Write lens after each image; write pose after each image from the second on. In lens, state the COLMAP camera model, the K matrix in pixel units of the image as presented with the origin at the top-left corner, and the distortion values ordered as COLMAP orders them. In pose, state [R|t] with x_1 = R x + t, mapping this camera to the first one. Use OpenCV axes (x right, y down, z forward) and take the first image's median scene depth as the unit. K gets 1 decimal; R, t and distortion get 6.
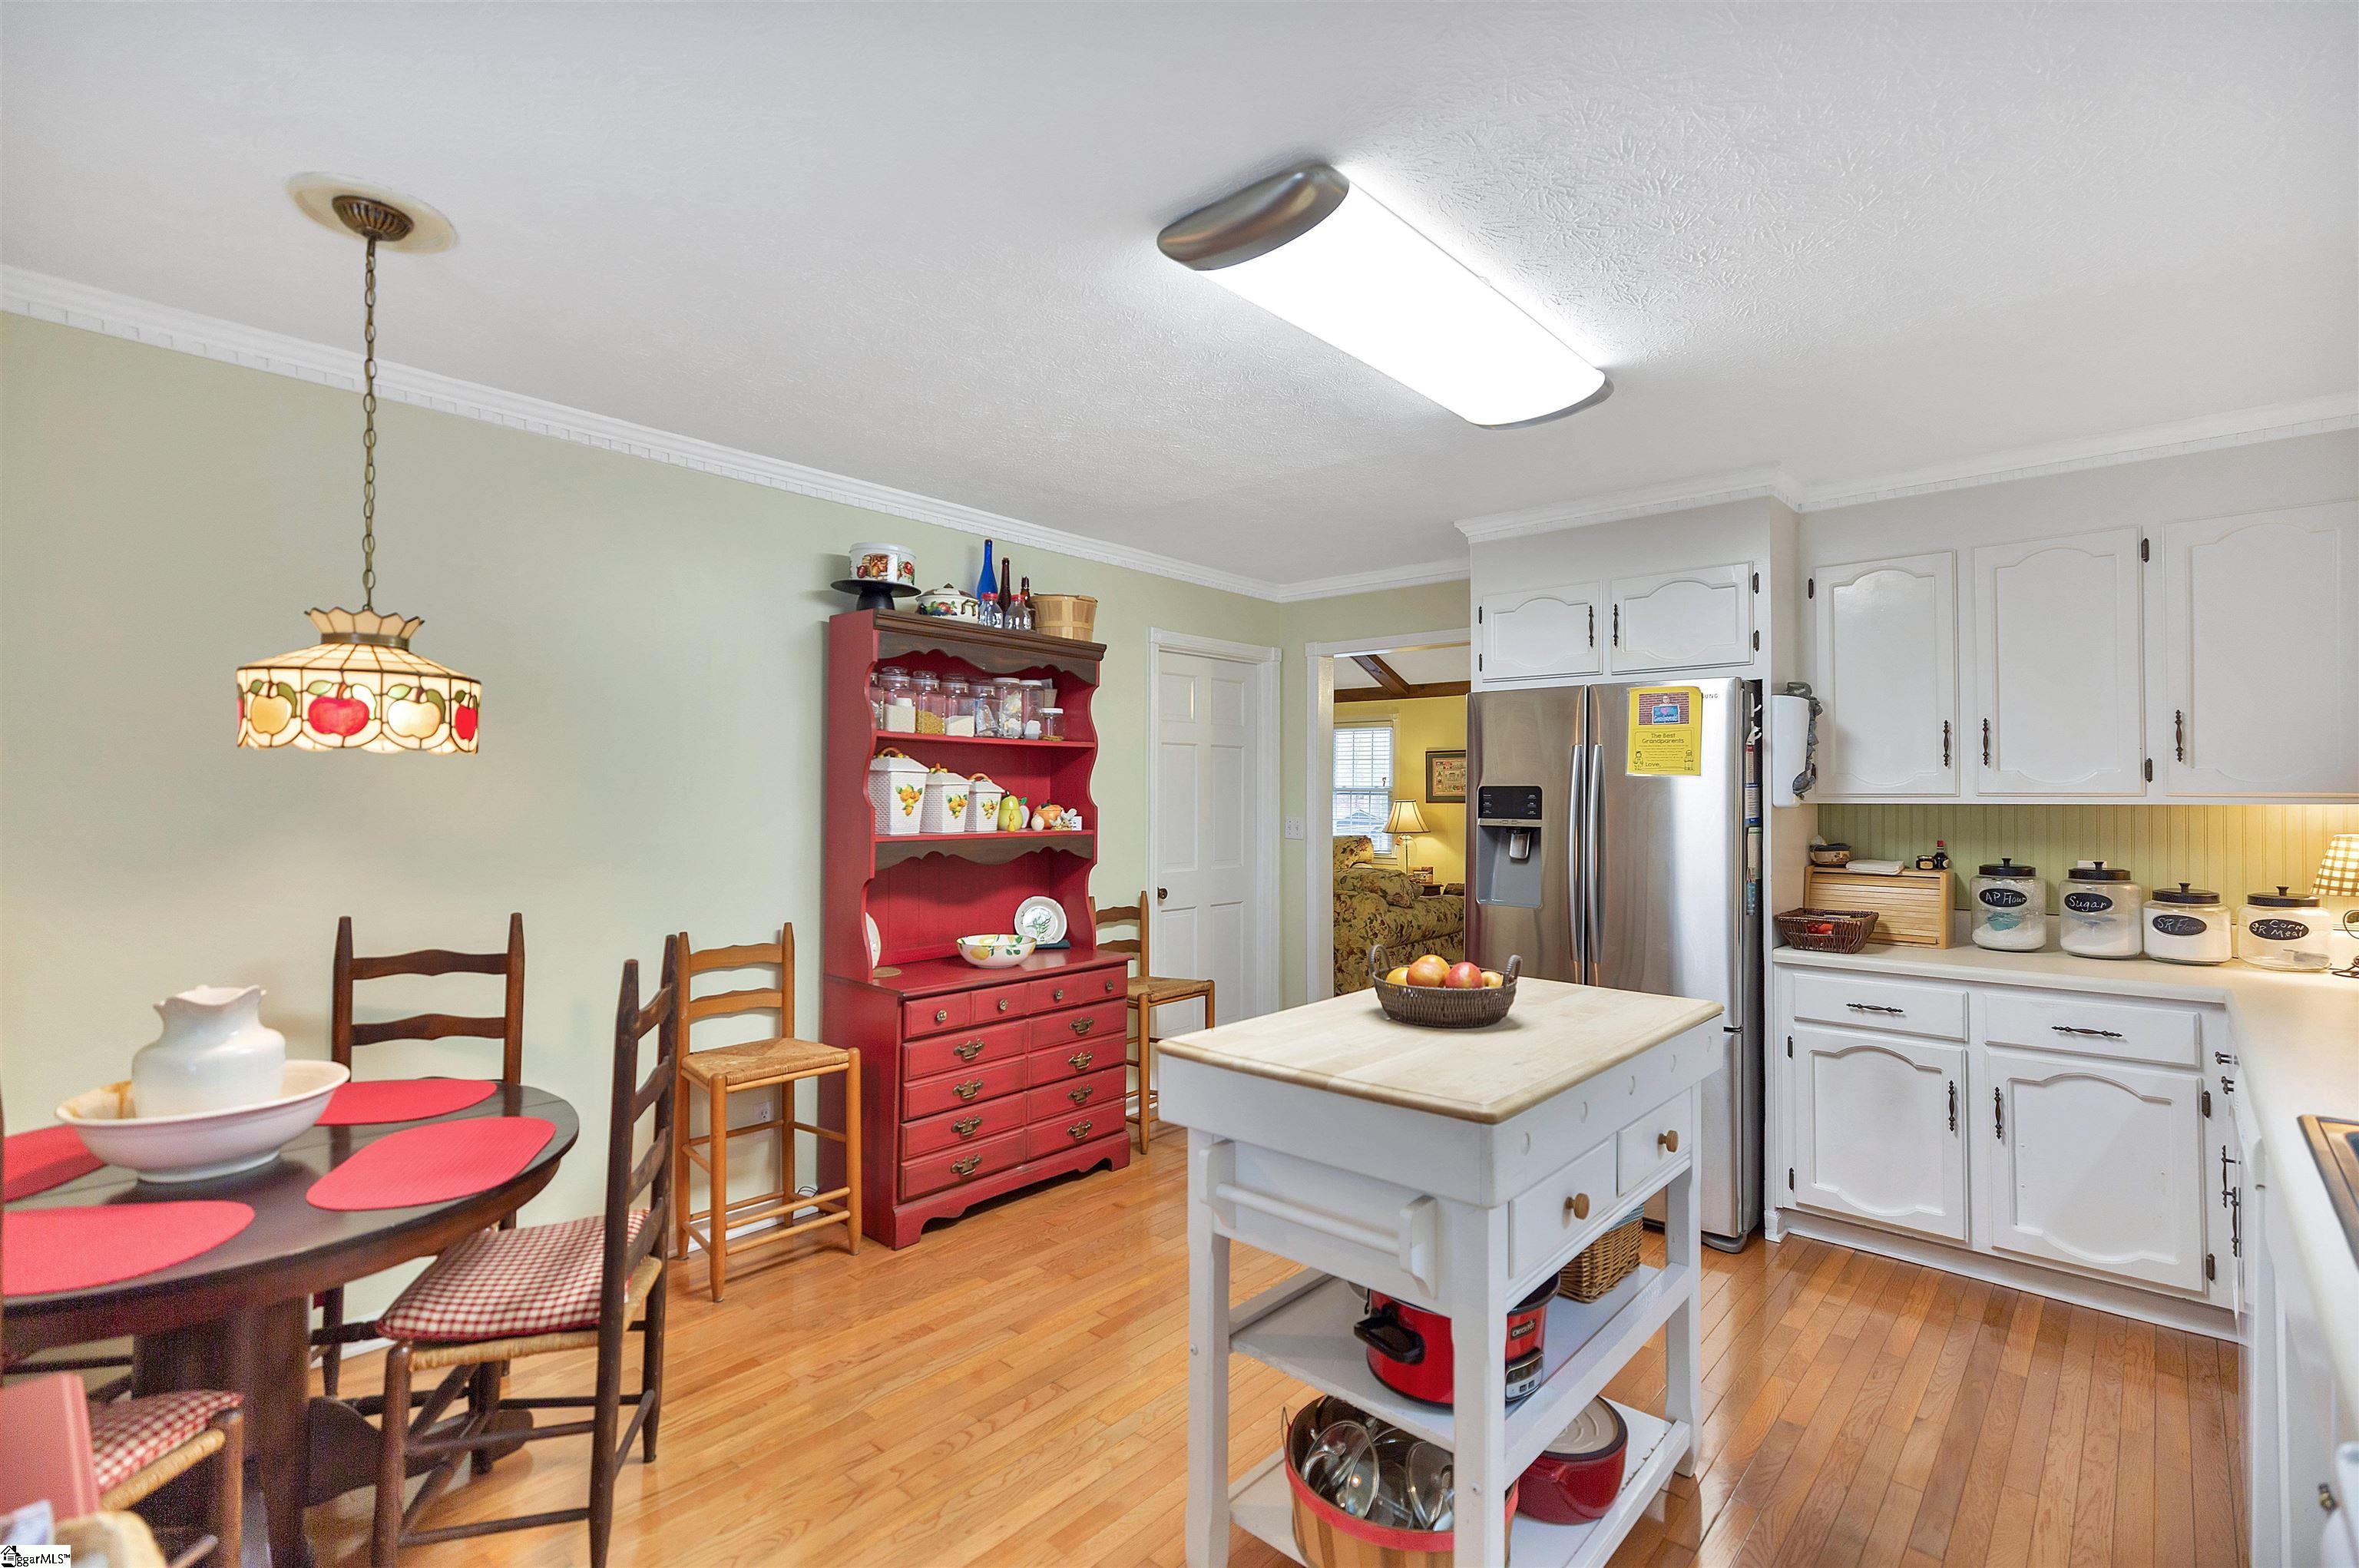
lens RADIAL K [[1084.7, 0, 1184.5], [0, 1084.7, 779.2], [0, 0, 1]] dist [-0.000012, -0.000183]
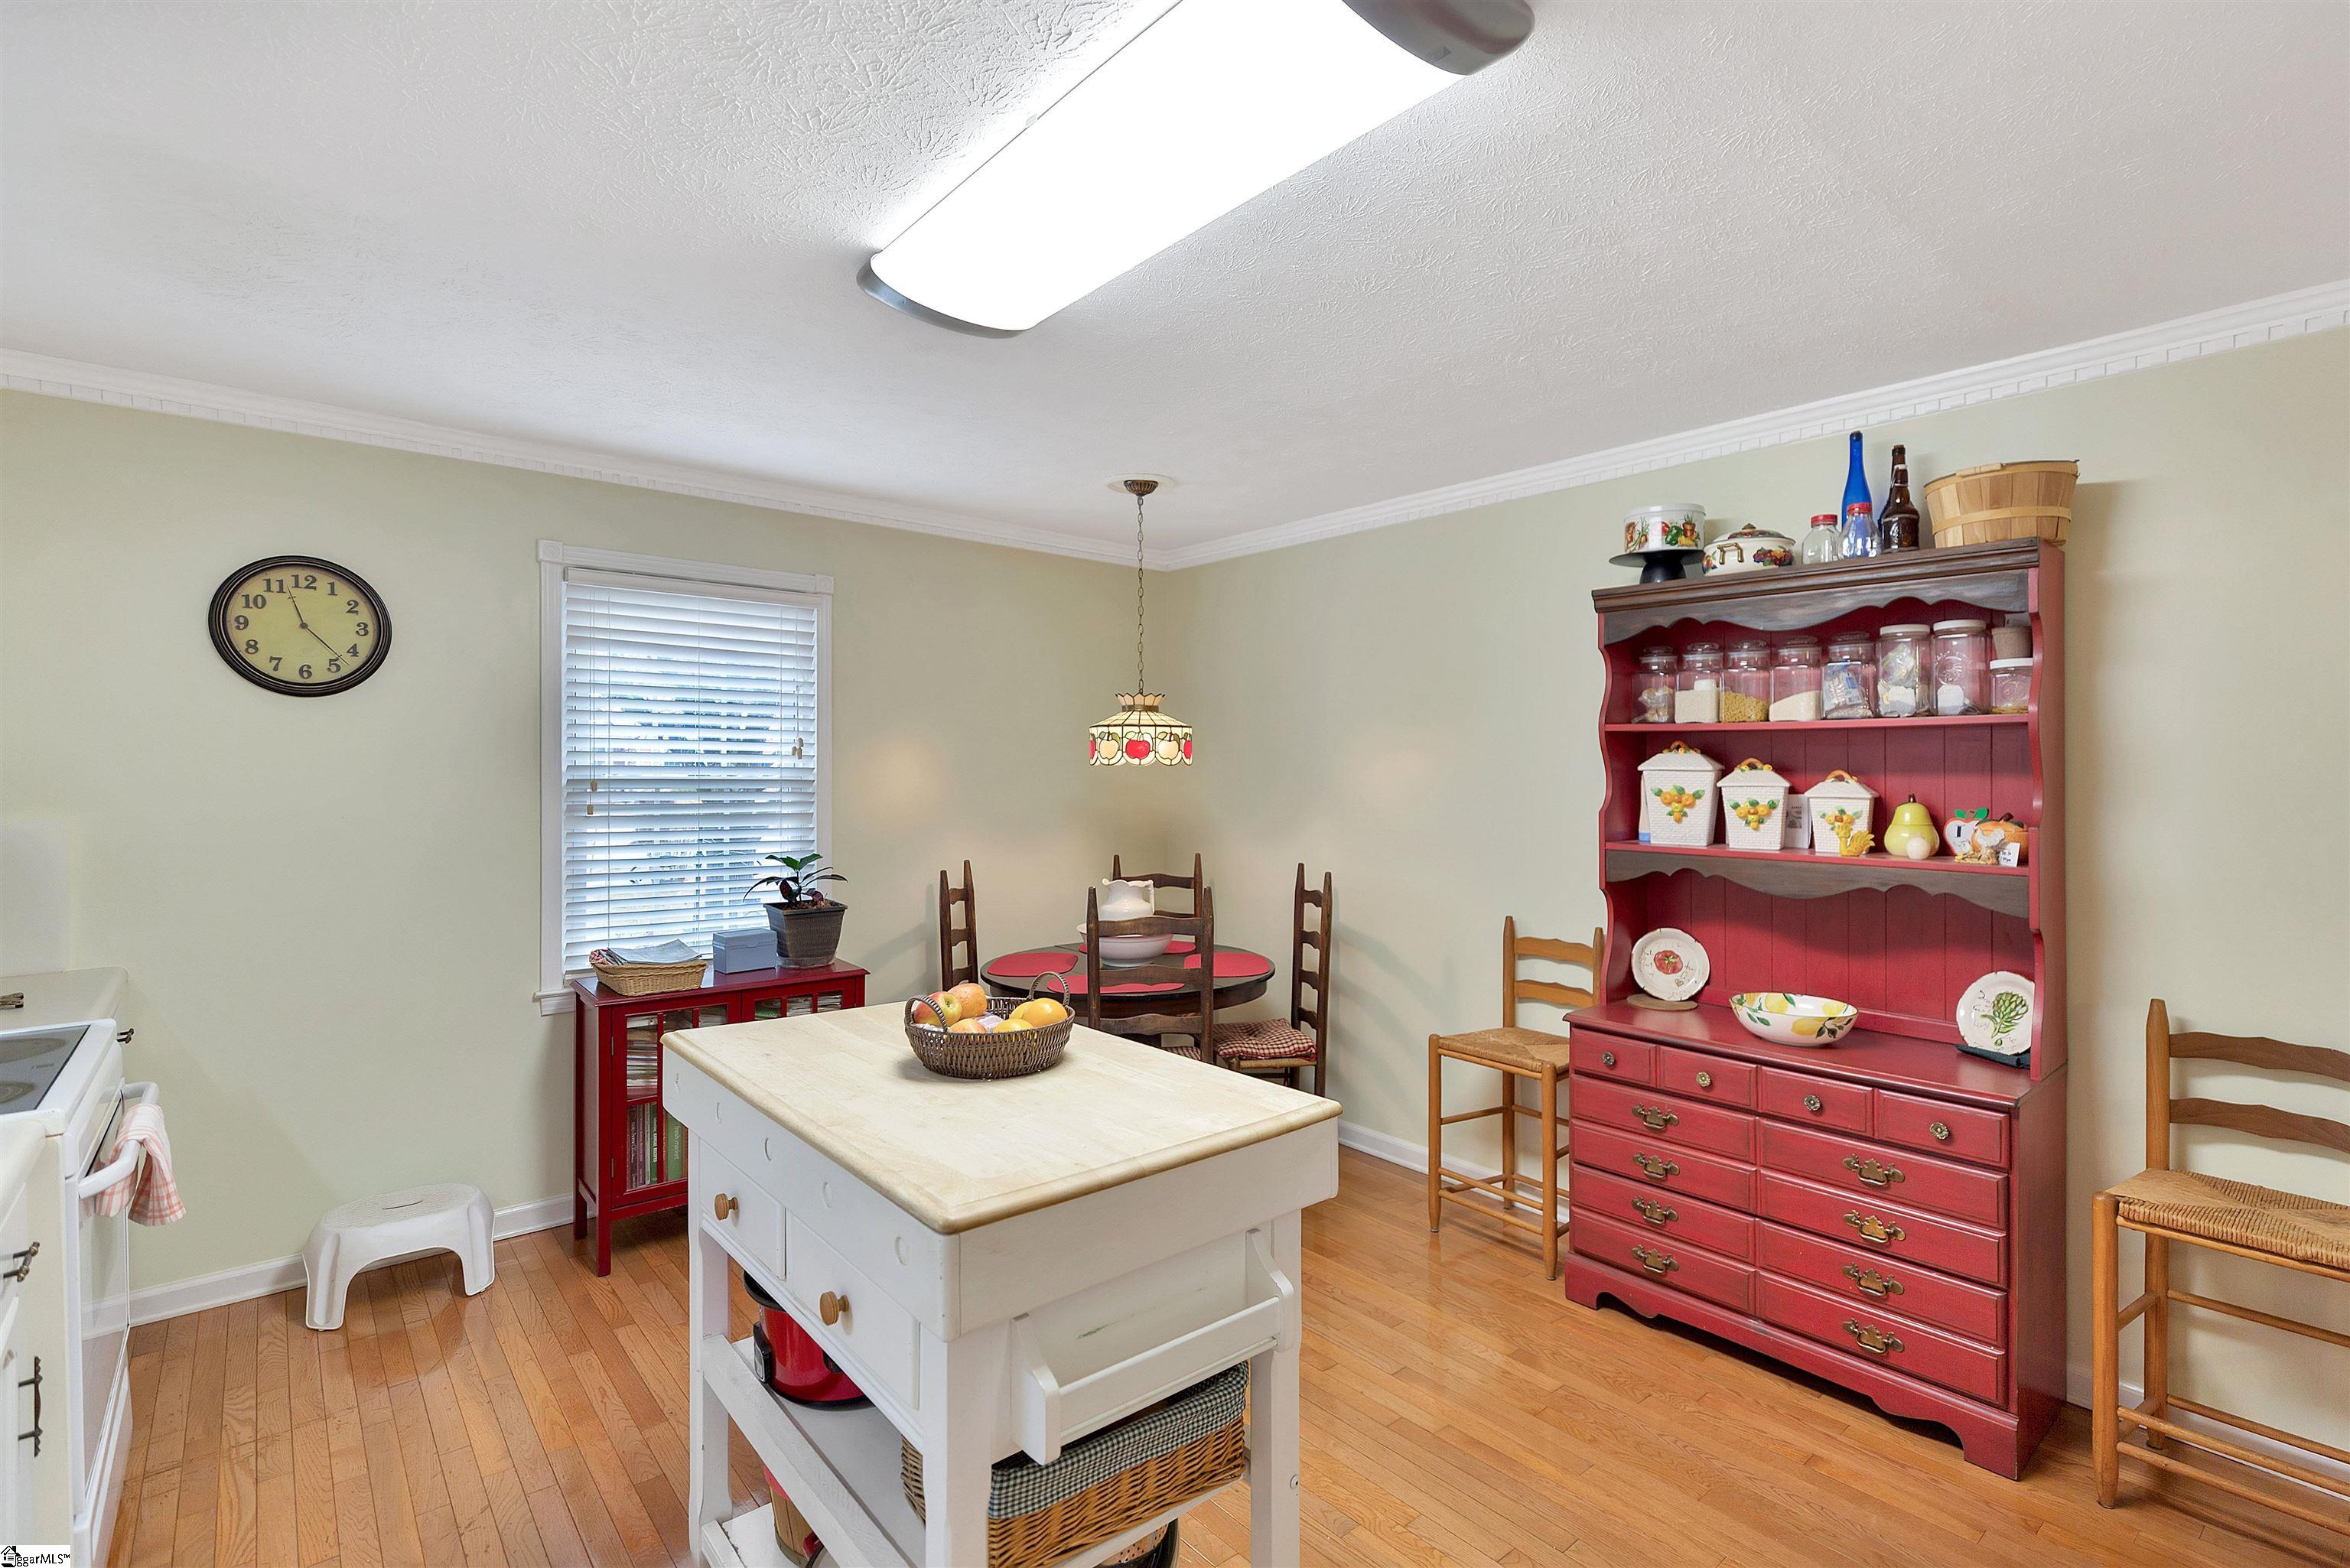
lens RADIAL K [[1080.5, 0, 1180.0], [0, 1080.5, 779.2], [0, 0, 1]] dist [-0.000012, -0.000183]
pose [[-0.136112, -0.004075, -0.990685, 0.615161], [0.001509, 0.999990, -0.004321, 0.002839], [0.990692, -0.002083, -0.136104, 0.731835]]
